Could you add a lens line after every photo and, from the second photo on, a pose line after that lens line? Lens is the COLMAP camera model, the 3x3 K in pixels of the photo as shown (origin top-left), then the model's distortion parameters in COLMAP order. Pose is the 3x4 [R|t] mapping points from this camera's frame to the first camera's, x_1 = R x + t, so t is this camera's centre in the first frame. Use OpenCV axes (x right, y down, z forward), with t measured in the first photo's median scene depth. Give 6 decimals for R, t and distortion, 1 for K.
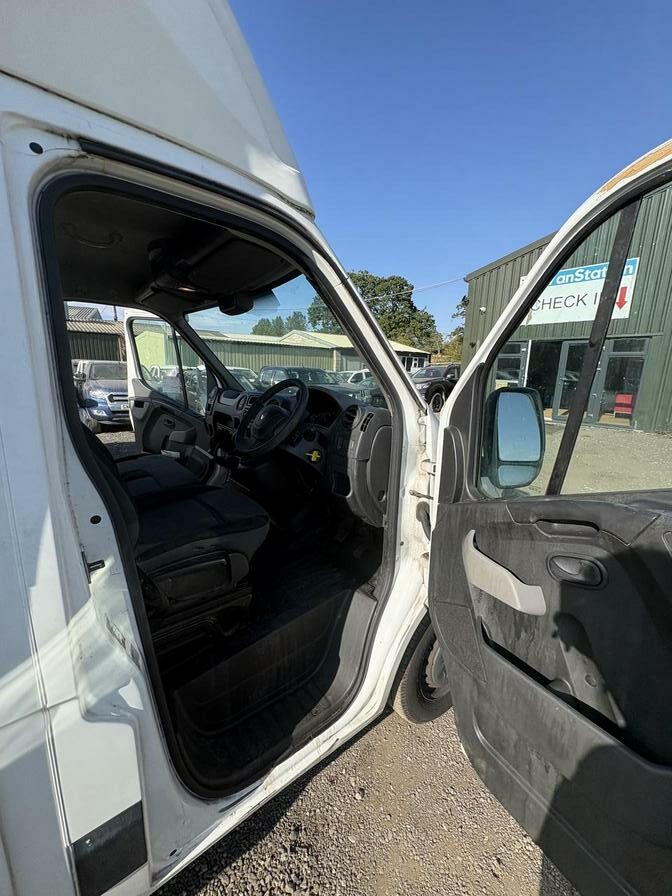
lens RADIAL K [[356.8, 0, 334.8], [0, 356.8, 449.0], [0, 0, 1]] dist [-0.002109, 0.000844]
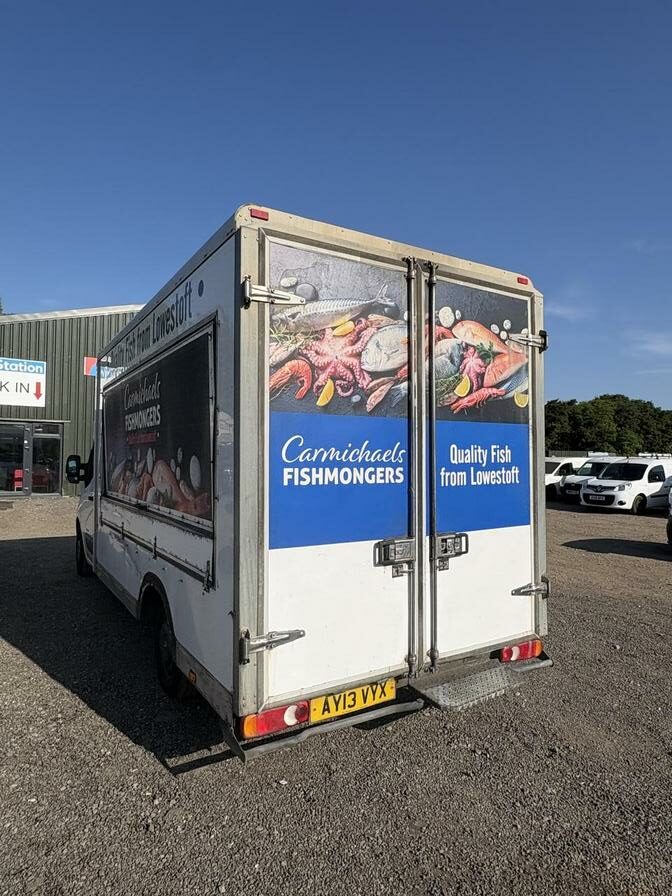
lens RADIAL K [[557.3, 0, 340.9], [0, 557.3, 443.3], [0, 0, 1]] dist [-0.002403, 0.001625]
pose [[0.094800, 0.005624, 0.995480, -0.910067], [0.207467, 0.977915, -0.025282, 0.013060], [-0.973638, 0.208926, 0.091539, -0.131777]]
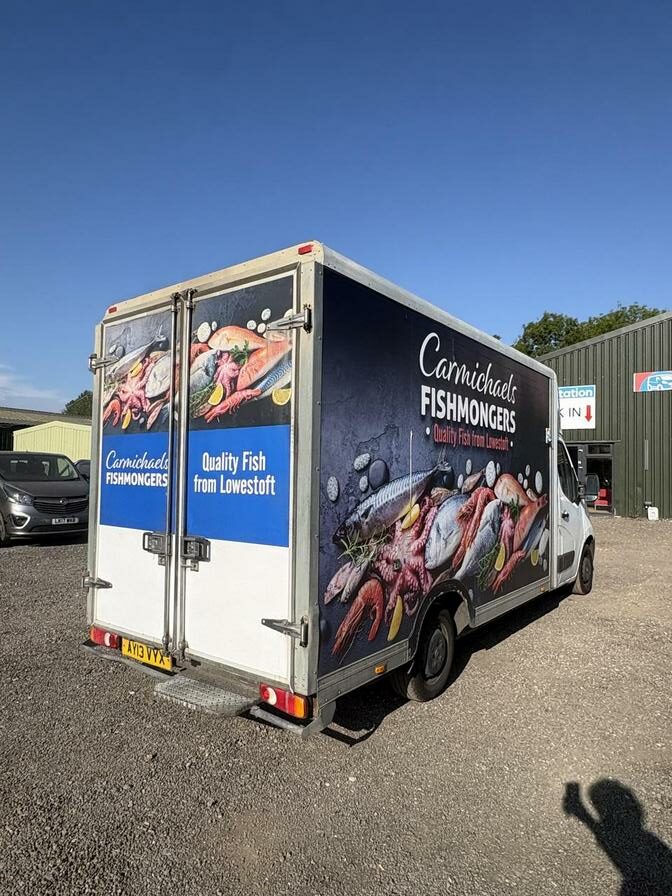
lens RADIAL K [[557.3, 0, 337.0], [0, 557.3, 449.7], [0, 0, 1]] dist [-0.002403, 0.001625]
pose [[0.967840, 0.003696, 0.251539, -0.525806], [0.058865, 0.968806, -0.240727, 0.120788], [-0.244583, 0.247792, 0.937432, -0.573295]]
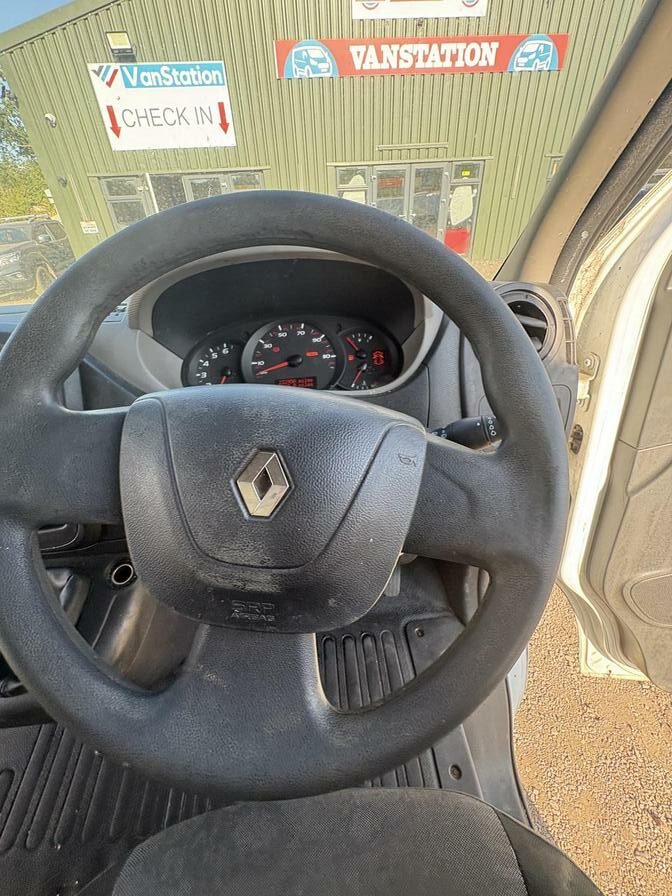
lens RADIAL K [[356.8, 0, 334.7], [0, 356.8, 450.0], [0, 0, 1]] dist [-0.002109, 0.000844]
pose [[0.558500, -0.494149, 0.666254, -0.045686], [0.237938, 0.864878, 0.442009, -0.027291], [-0.794647, -0.088335, 0.600611, 0.149158]]
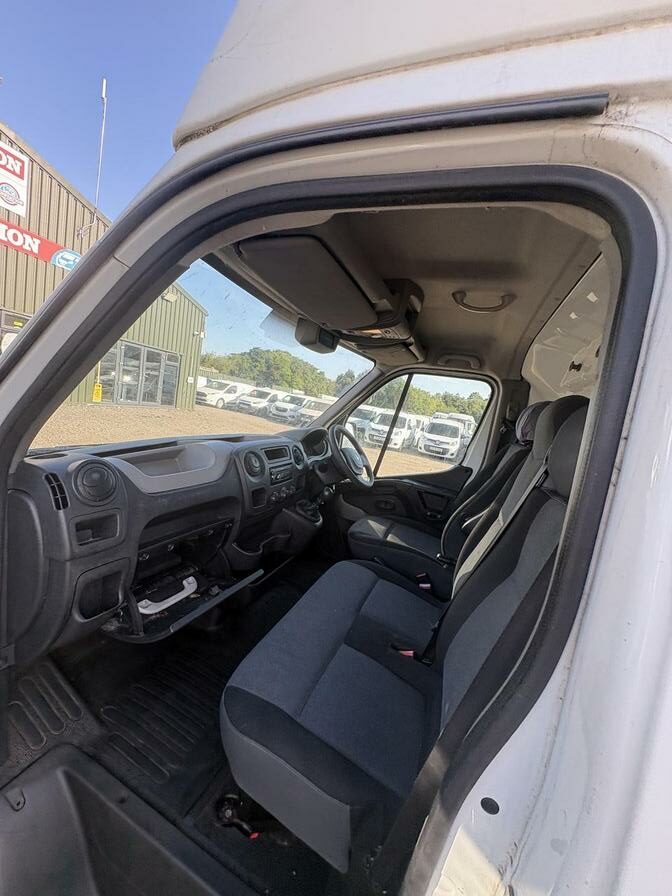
lens RADIAL K [[356.8, 0, 334.4], [0, 356.8, 448.1], [0, 0, 1]] dist [-0.002109, 0.000844]
pose [[-0.513515, -0.219541, 0.829520, -0.200172], [0.008526, 0.965363, 0.260772, -0.078820], [-0.858038, 0.140983, -0.493856, 0.291351]]
